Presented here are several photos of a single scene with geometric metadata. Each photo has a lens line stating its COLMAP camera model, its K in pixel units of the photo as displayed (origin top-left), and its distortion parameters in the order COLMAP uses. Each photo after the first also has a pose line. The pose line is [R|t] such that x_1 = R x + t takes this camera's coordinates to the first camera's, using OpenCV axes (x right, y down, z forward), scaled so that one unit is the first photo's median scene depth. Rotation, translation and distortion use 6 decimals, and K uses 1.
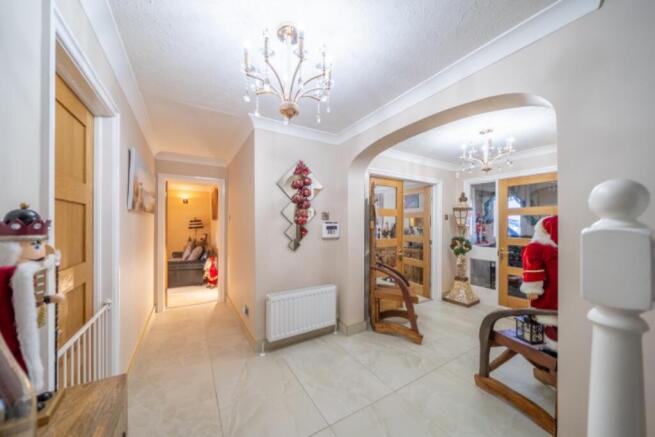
lens RADIAL K [[229.8, 0, 326.2], [0, 229.8, 225.9], [0, 0, 1]] dist [0.000115, -0.000007]
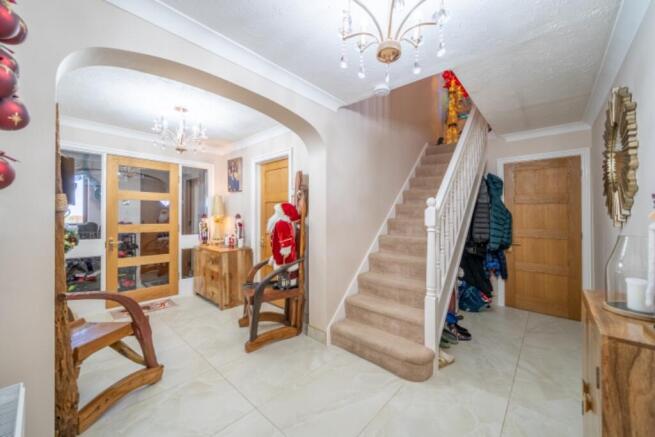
lens RADIAL K [[255.8, 0, 326.5], [0, 255.8, 215.3], [0, 0, 1]] dist [-0.000450, -0.000048]
pose [[-0.298127, 0.000088, 0.954526, -0.447696], [-0.003436, 0.999993, -0.001165, 0.019353], [-0.954520, -0.003627, -0.298124, 0.706315]]
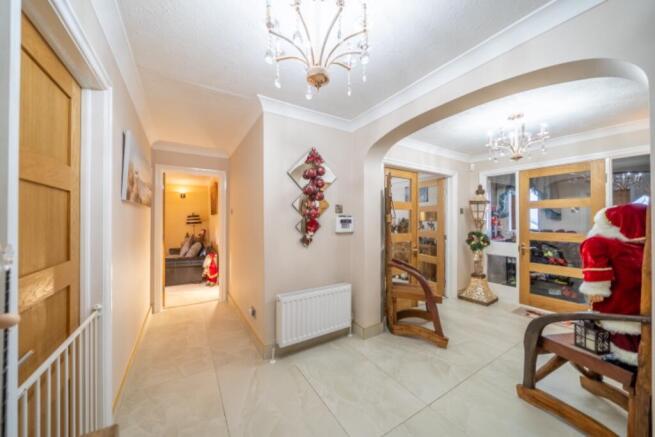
lens RADIAL K [[230.7, 0, 328.0], [0, 230.7, 221.0], [0, 0, 1]] dist [-0.001014, -0.000036]
pose [[0.999872, -0.000866, 0.015991, -0.070096], [0.000909, 0.999996, -0.002648, 0.009475], [-0.015989, 0.002662, 0.999869, 0.083523]]
